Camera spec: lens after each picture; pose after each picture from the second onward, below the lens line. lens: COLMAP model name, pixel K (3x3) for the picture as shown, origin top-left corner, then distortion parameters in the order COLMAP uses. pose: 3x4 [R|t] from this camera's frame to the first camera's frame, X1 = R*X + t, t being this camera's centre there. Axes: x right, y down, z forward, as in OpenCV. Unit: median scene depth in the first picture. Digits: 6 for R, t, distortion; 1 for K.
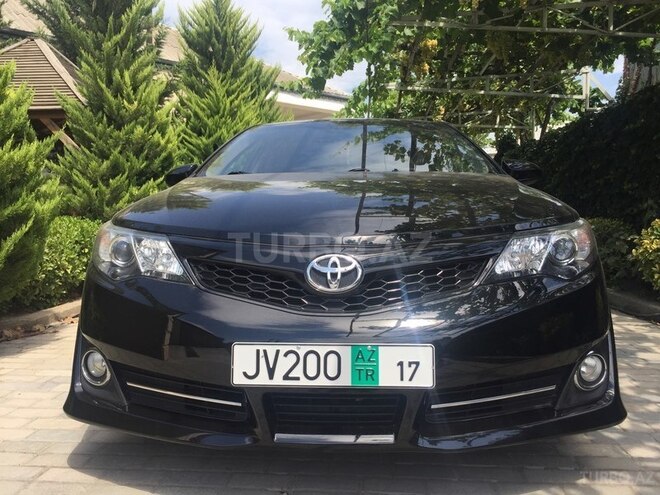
lens RADIAL K [[566.1, 0, 330.0], [0, 566.1, 247.5], [0, 0, 1]] dist [0.100080, -0.134742]
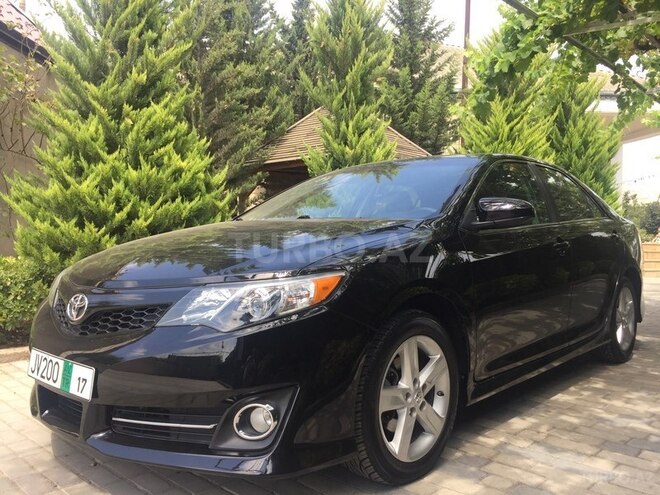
lens RADIAL K [[566.1, 0, 330.0], [0, 566.1, 247.5], [0, 0, 1]] dist [0.100080, -0.134742]
pose [[0.779118, 0.022240, -0.626482, 1.403077], [-0.043745, 0.998863, -0.018944, -0.101265], [0.625349, 0.042165, 0.779206, 0.304199]]
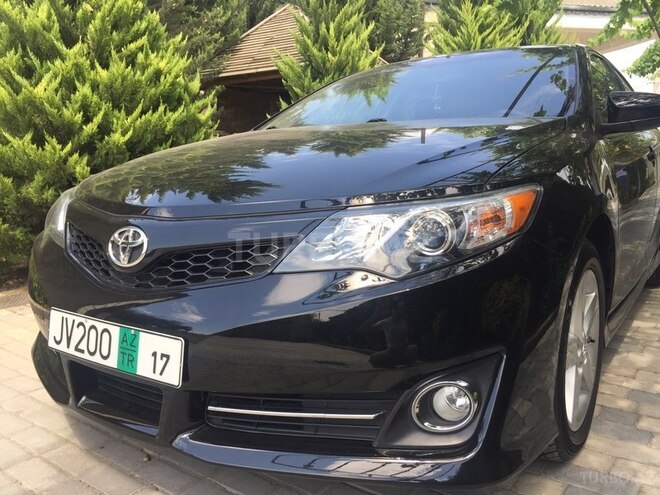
lens RADIAL K [[566.1, 0, 330.0], [0, 566.1, 247.5], [0, 0, 1]] dist [0.100080, -0.134742]
pose [[0.854328, 0.074198, -0.514410, 0.794760], [-0.024274, 0.994373, 0.103113, -0.058159], [0.519166, -0.075605, 0.851323, 0.394848]]
